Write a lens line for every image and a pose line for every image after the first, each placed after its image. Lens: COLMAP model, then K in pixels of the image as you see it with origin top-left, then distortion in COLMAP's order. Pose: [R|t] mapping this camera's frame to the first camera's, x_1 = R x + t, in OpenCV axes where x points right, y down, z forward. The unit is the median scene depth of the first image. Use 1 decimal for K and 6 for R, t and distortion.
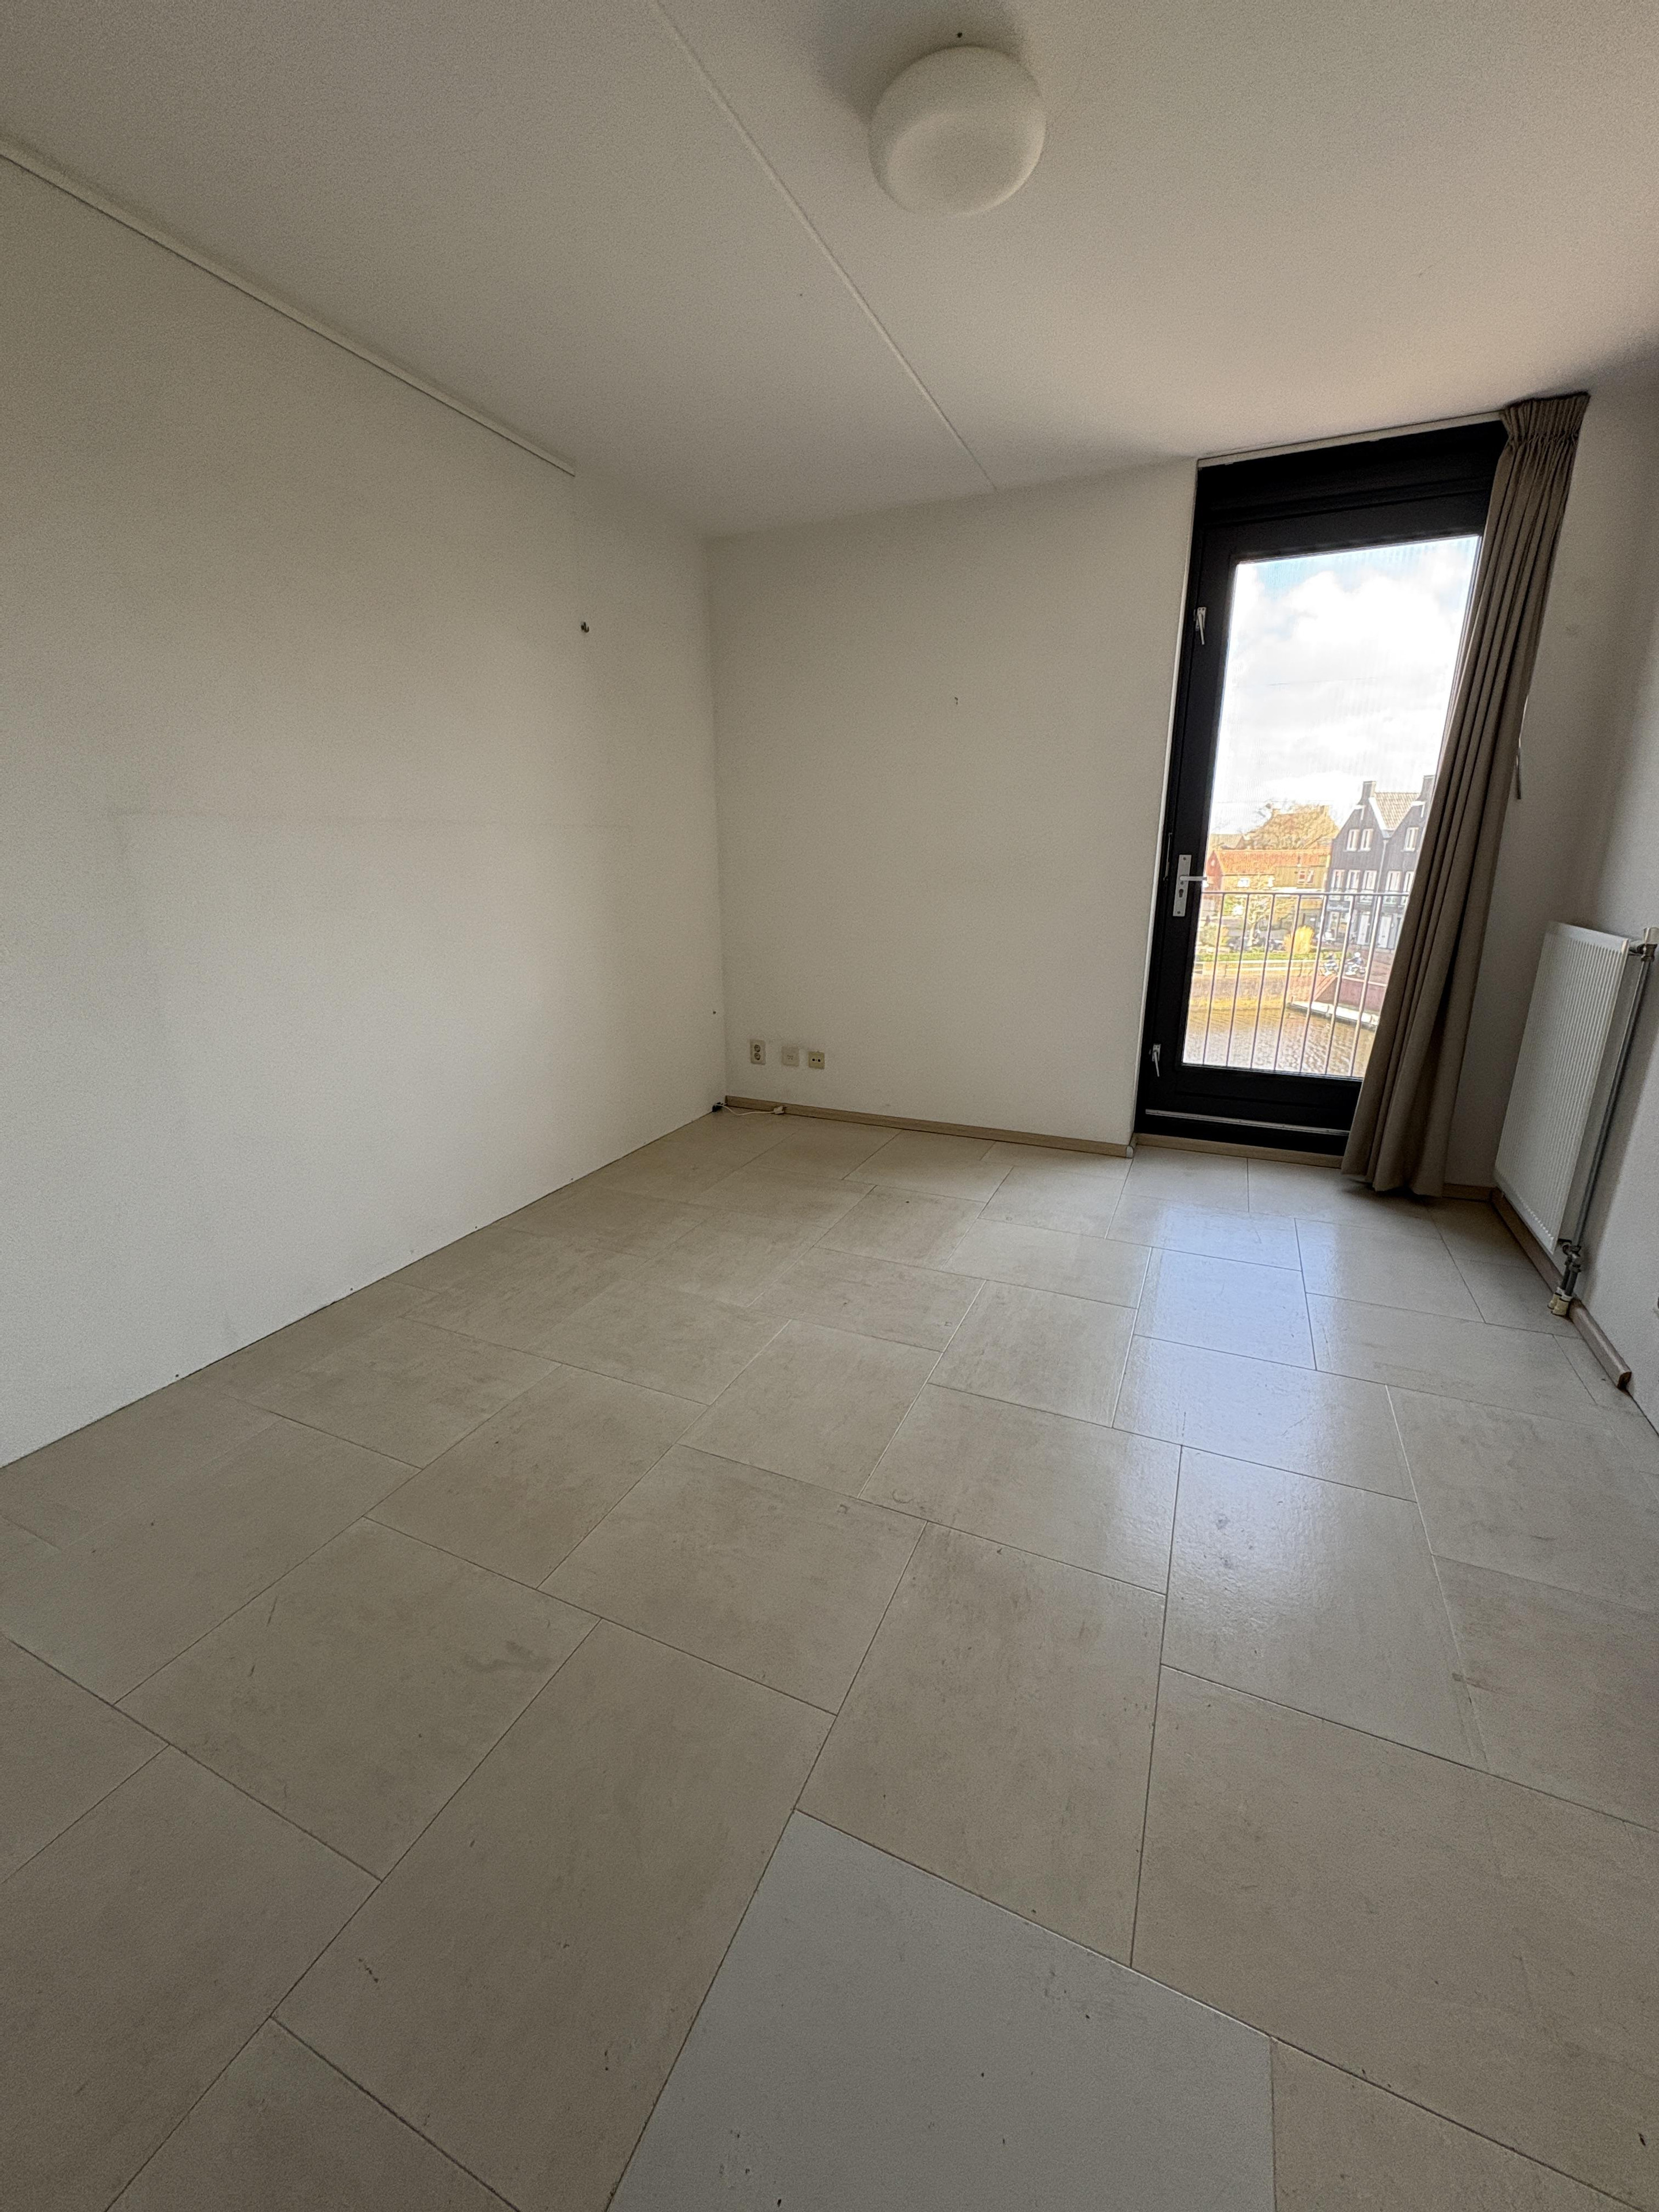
lens RADIAL K [[877.5, 0, 823.4], [0, 877.5, 1104.4], [0, 0, 1]] dist [-0.000282, -0.000169]
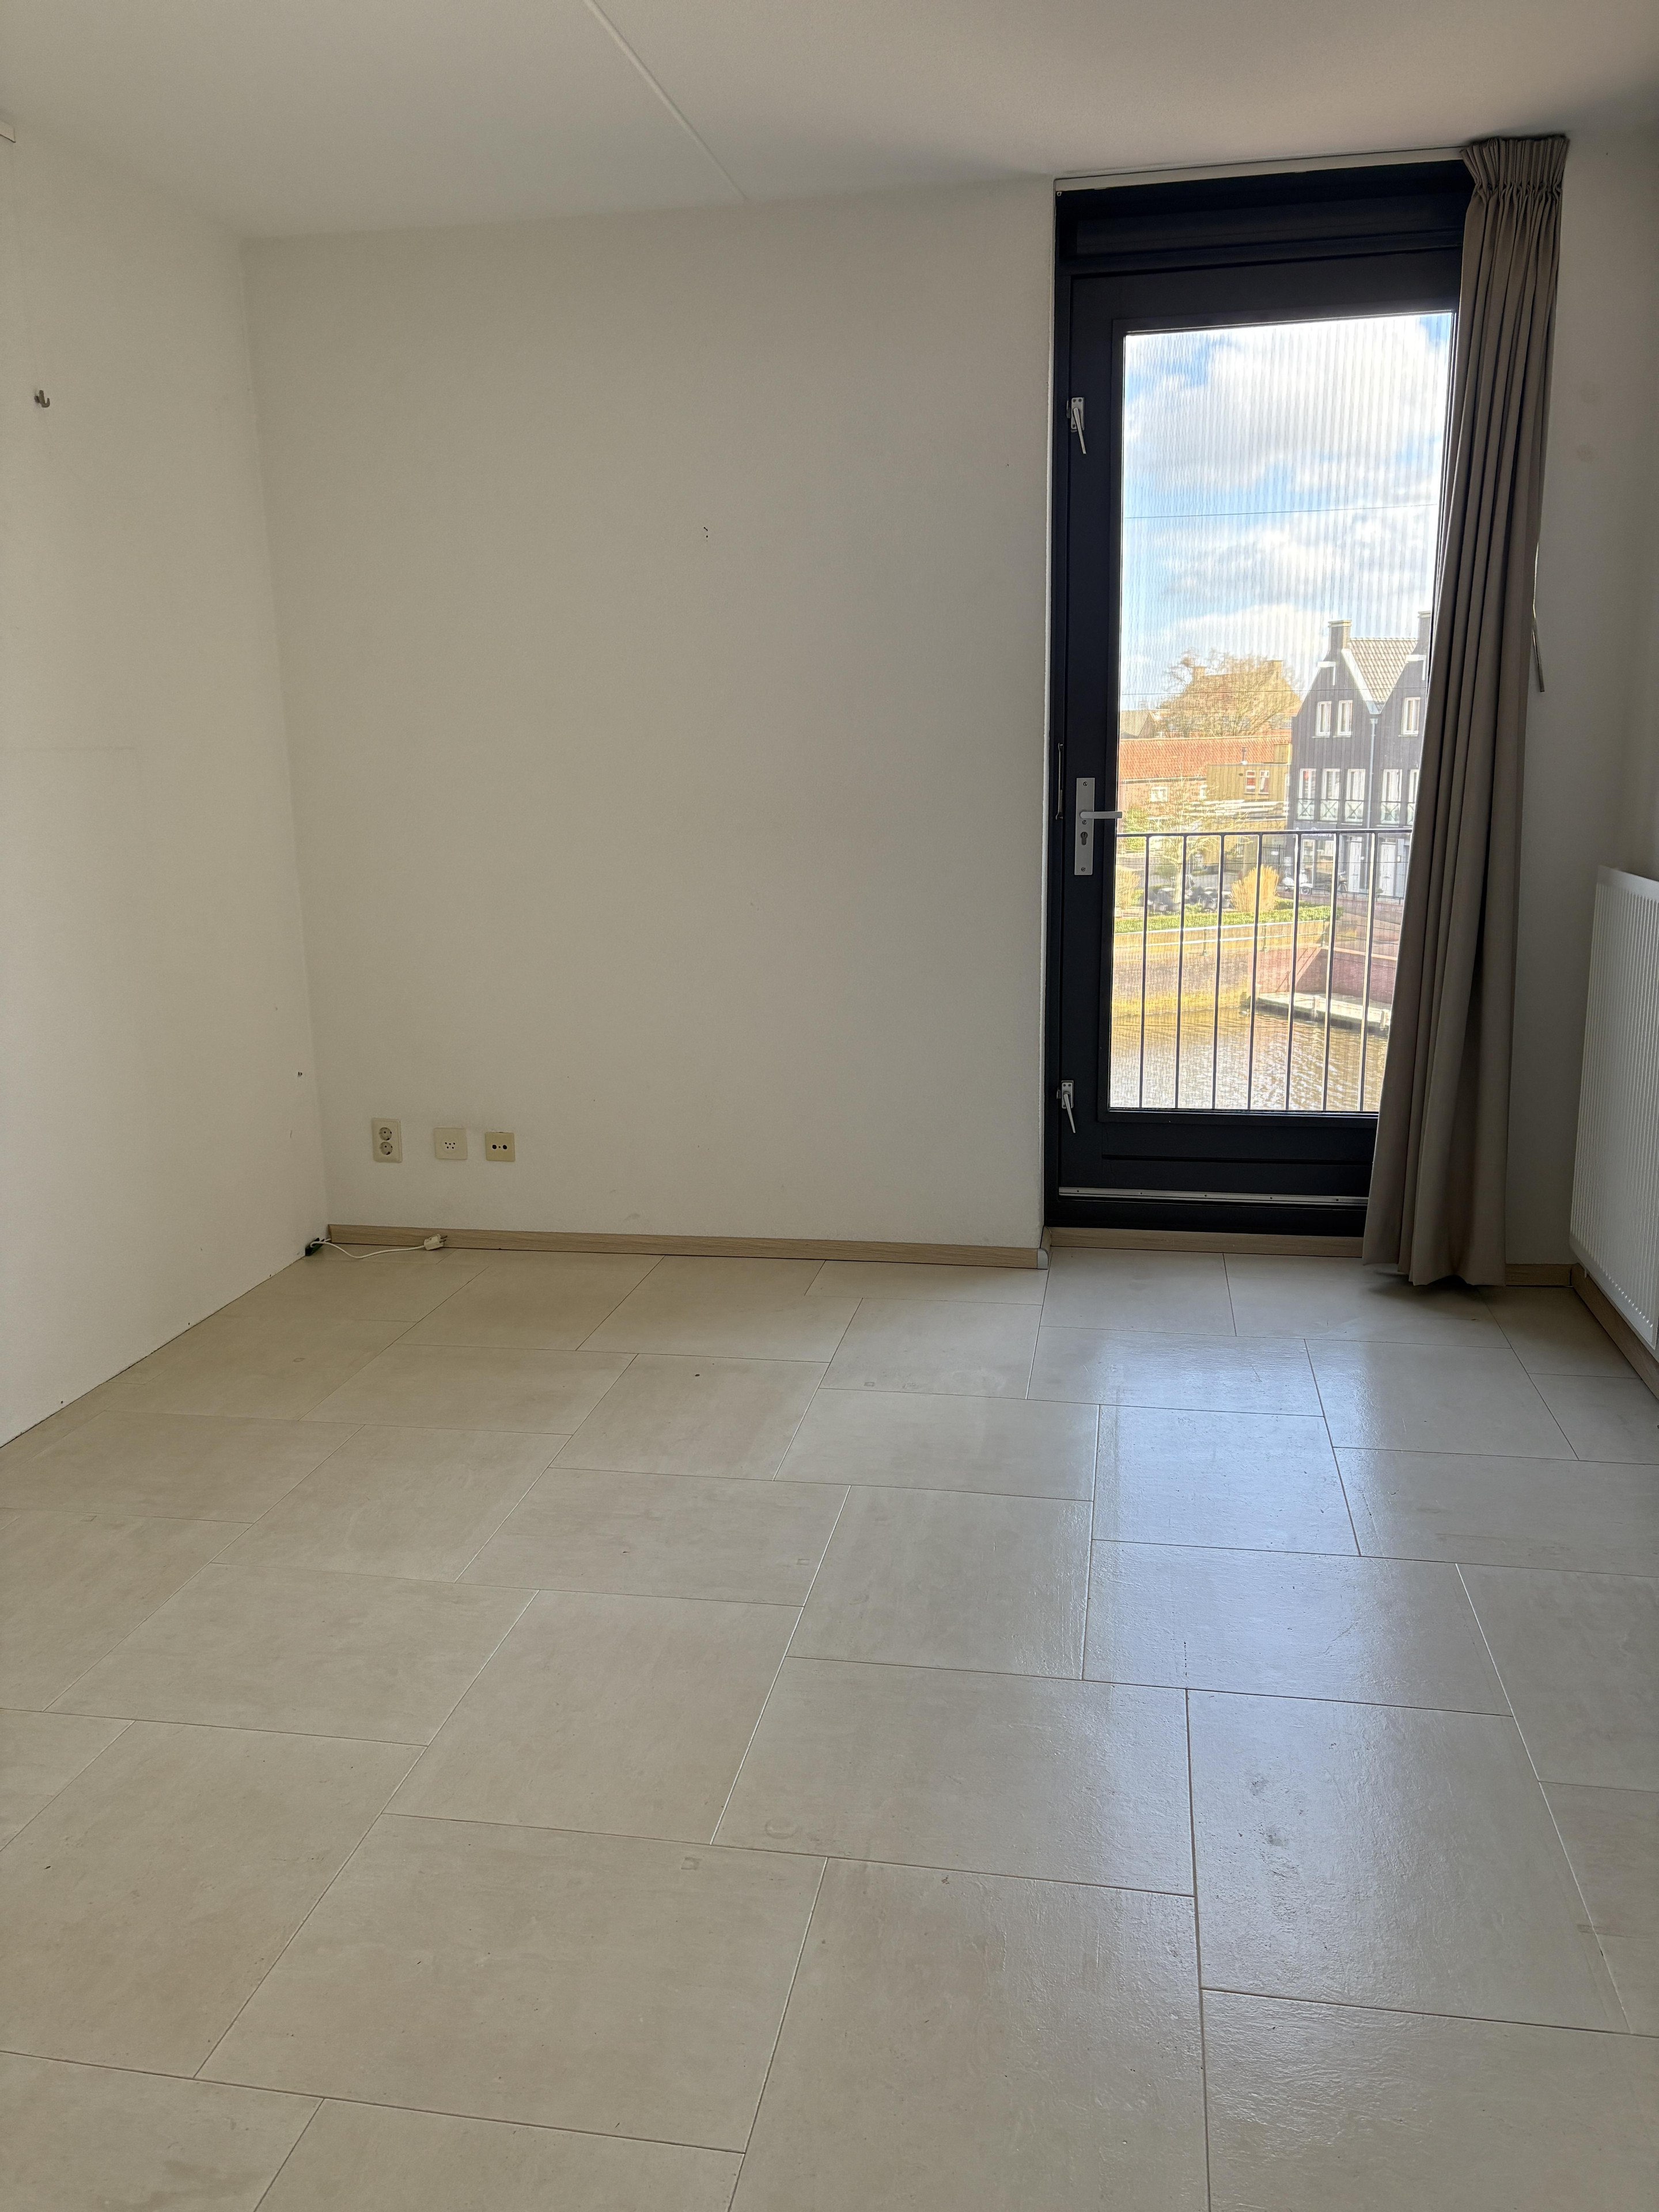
lens RADIAL K [[1666.5, 0, 811.1], [0, 1666.5, 1097.4], [0, 0, 1]] dist [0.059689, -0.055035]
pose [[0.972541, -0.064171, 0.223710, -0.075992], [0.080823, 0.994536, -0.066081, 0.007561], [-0.218247, 0.082348, 0.972413, -0.126931]]
